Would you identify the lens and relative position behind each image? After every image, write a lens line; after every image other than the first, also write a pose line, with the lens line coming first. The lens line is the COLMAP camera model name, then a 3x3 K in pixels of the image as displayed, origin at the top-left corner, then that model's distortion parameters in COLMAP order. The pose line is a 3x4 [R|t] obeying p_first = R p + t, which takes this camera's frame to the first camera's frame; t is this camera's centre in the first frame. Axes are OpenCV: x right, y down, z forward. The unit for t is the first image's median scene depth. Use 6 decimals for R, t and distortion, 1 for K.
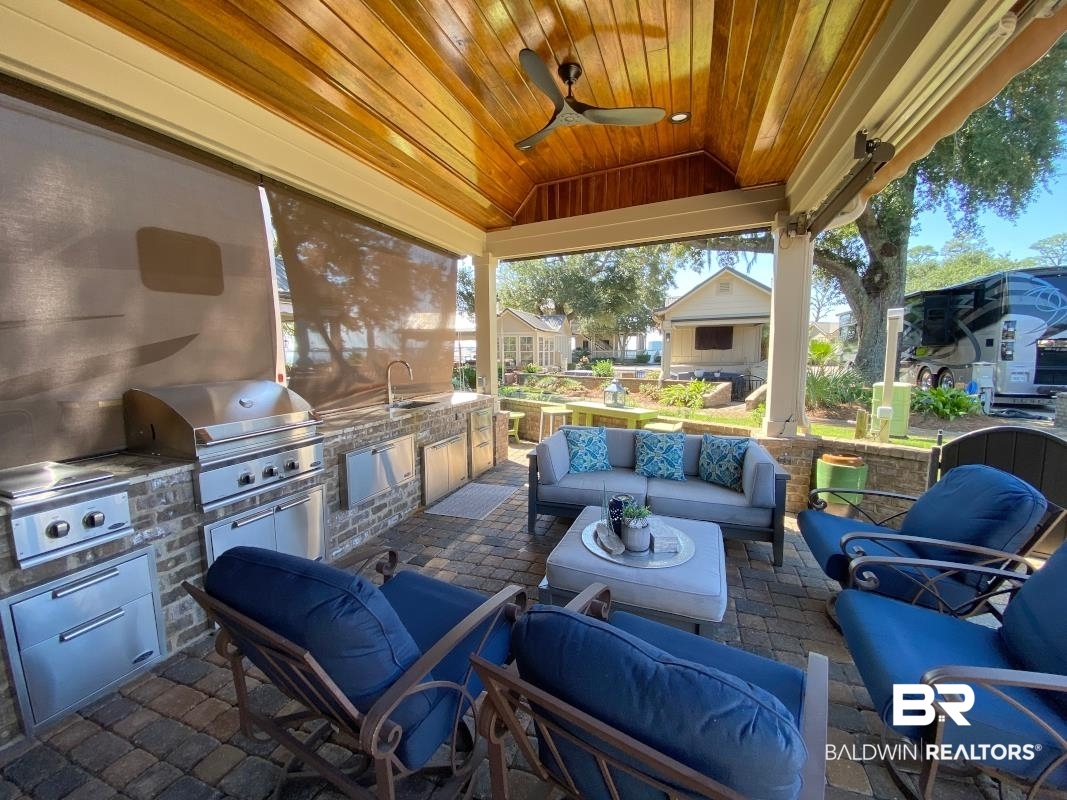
lens RADIAL K [[431.5, 0, 537.4], [0, 431.5, 400.7], [0, 0, 1]] dist [0.013465, -0.016617]
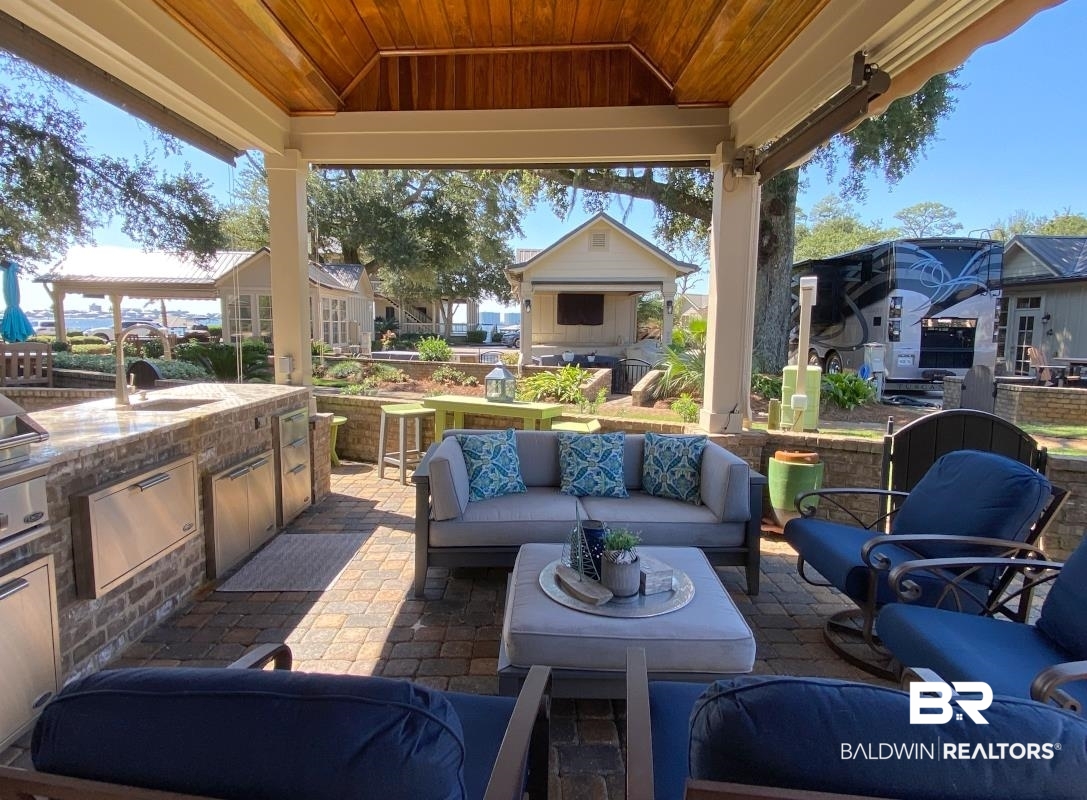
lens RADIAL K [[638.6, 0, 558.3], [0, 638.6, 403.1], [0, 0, 1]] dist [0.025210, -0.021876]
pose [[0.930245, -0.024891, 0.366094, -0.138323], [0.022279, 0.999687, 0.011360, 0.009799], [-0.366262, -0.002411, 0.930509, 0.036620]]
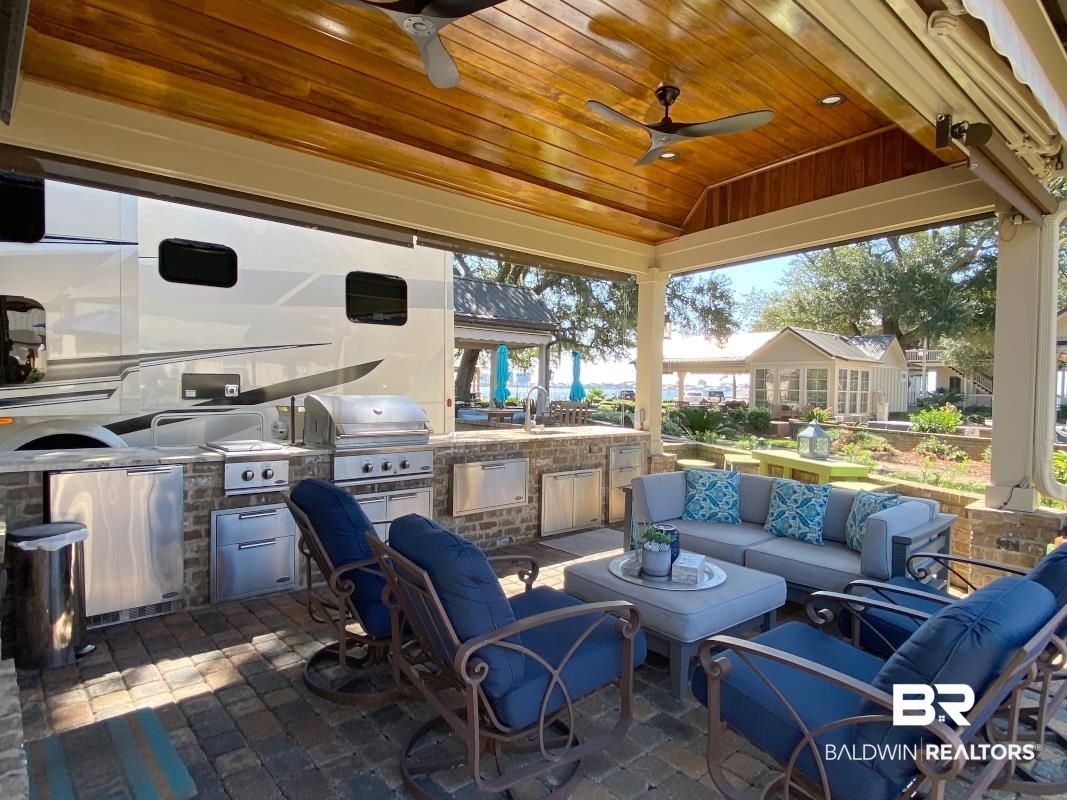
lens RADIAL K [[610.0, 0, 542.5], [0, 610.0, 400.4], [0, 0, 1]] dist [0.046648, -0.005640]
pose [[0.875855, 0.033307, -0.481424, 0.371980], [-0.079893, 0.993857, -0.076590, 0.044684], [0.475915, 0.105544, 0.873135, -0.206201]]
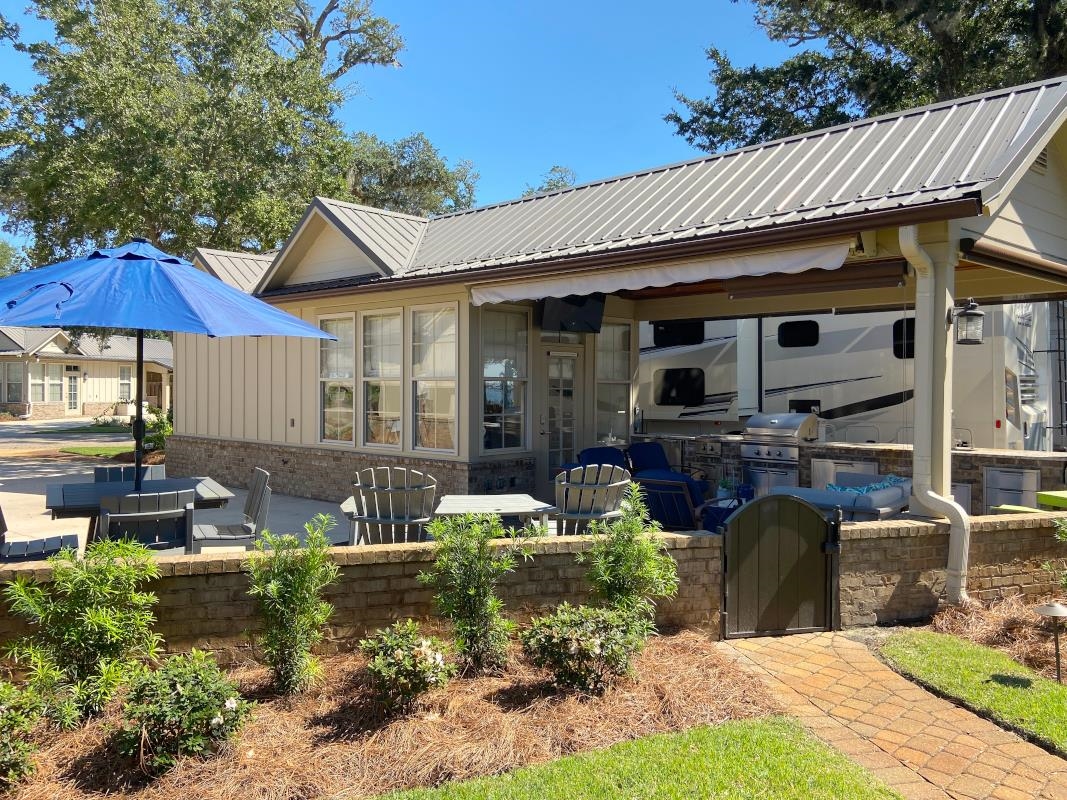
lens RADIAL K [[804.8, 0, 533.3], [0, 804.8, 399.0], [0, 0, 1]] dist [0.025786, -0.006892]
pose [[-0.407573, 0.017264, -0.913009, 2.150833], [-0.109068, 0.991744, 0.067442, -0.151809], [0.906636, 0.127068, -0.402325, 0.915802]]
